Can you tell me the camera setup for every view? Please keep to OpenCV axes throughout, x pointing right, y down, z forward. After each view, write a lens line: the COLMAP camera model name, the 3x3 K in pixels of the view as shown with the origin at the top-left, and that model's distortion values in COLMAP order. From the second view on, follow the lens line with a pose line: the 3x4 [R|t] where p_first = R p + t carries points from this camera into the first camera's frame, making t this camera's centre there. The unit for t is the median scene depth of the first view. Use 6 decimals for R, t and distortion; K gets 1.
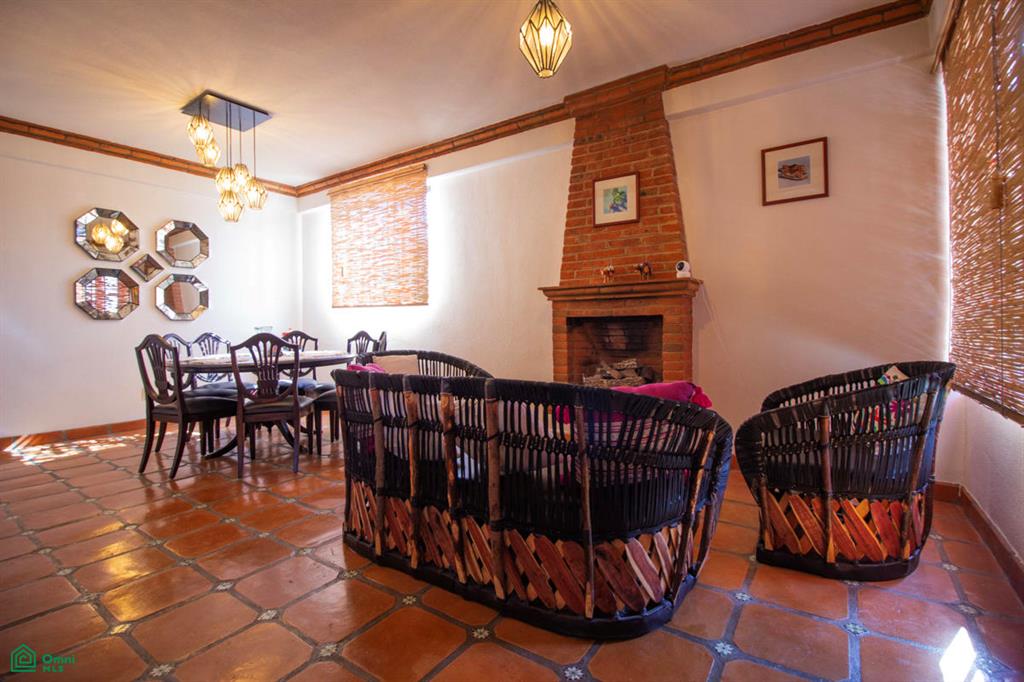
lens RADIAL K [[470.6, 0, 517.5], [0, 470.6, 330.4], [0, 0, 1]] dist [-0.012104, -0.002785]
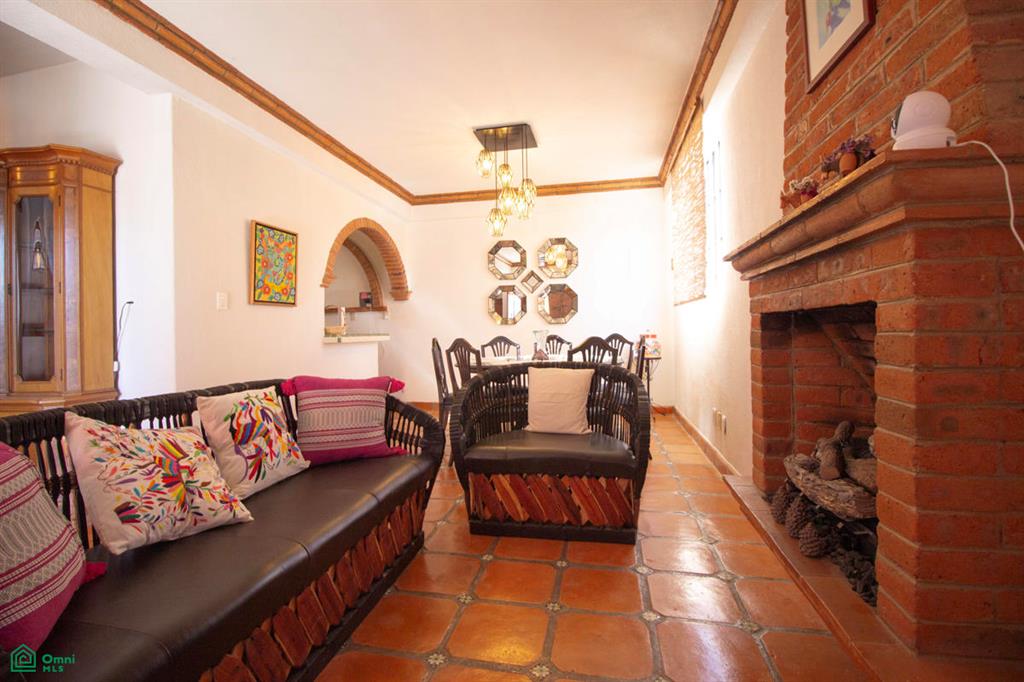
lens RADIAL K [[470.6, 0, 516.1], [0, 470.6, 333.2], [0, 0, 1]] dist [-0.012104, -0.002785]
pose [[0.403739, 0.005432, -0.914858, 0.340921], [0.008057, 0.999922, 0.009493, -0.011420], [0.914839, -0.011204, 0.403664, 0.476984]]
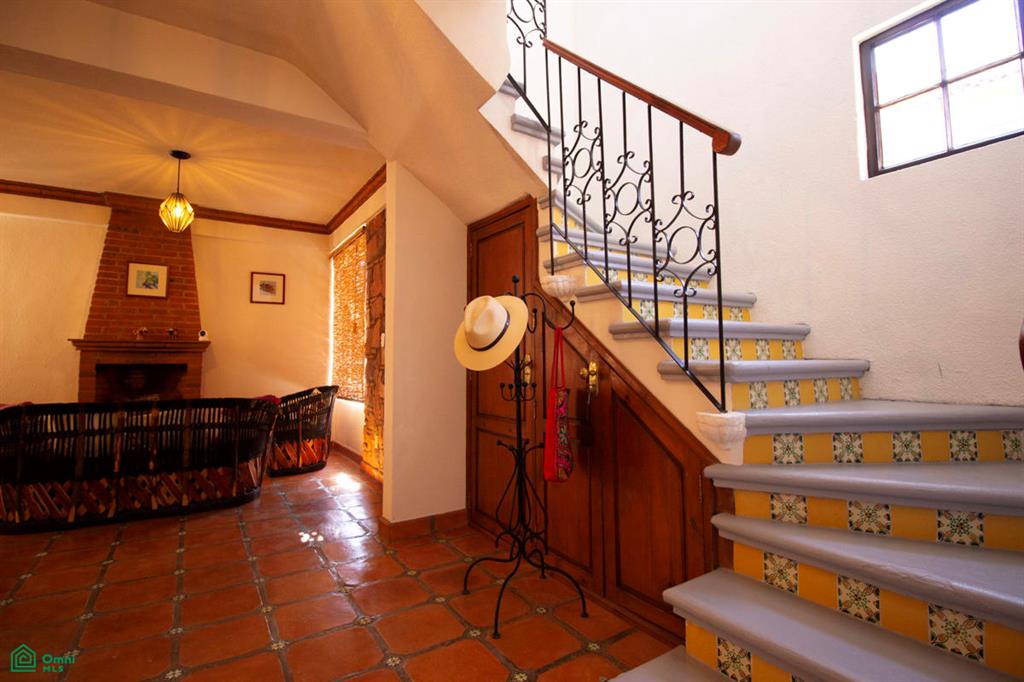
lens RADIAL K [[491.9, 0, 514.9], [0, 491.9, 330.0], [0, 0, 1]] dist [-0.012985, -0.001658]
pose [[0.382850, 0.069469, 0.921195, -0.700782], [0.002261, 0.997095, -0.076132, -0.017613], [-0.923808, 0.031230, 0.381581, -0.553955]]
